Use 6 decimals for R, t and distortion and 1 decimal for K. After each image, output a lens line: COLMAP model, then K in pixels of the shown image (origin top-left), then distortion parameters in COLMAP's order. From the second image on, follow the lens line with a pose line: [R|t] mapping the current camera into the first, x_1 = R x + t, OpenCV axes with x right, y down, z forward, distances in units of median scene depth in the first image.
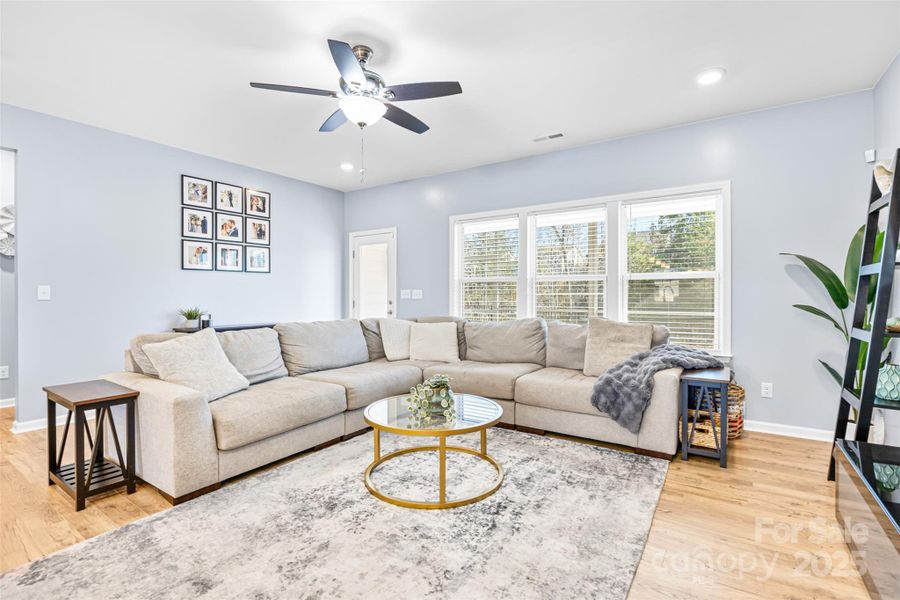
lens RADIAL K [[415.9, 0, 454.8], [0, 415.9, 292.2], [0, 0, 1]] dist [-0.005793, -0.000785]
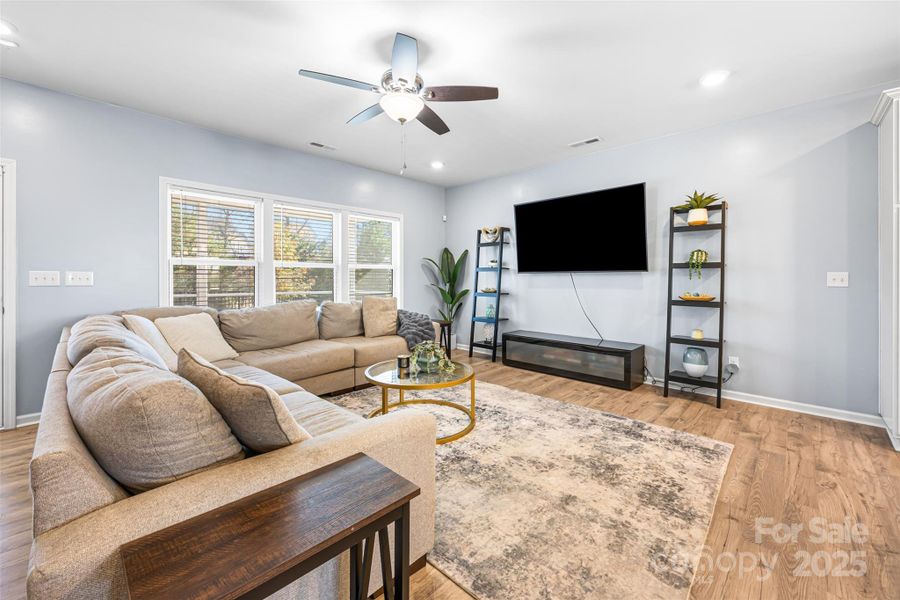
lens RADIAL K [[358.4, 0, 450.7], [0, 358.4, 279.8], [0, 0, 1]] dist [-0.000486, 0.000160]
pose [[0.175449, -0.001663, 0.984487, -0.906993], [-0.007314, 0.999969, 0.002993, 0.002875], [-0.984461, -0.007726, 0.175431, 0.590761]]
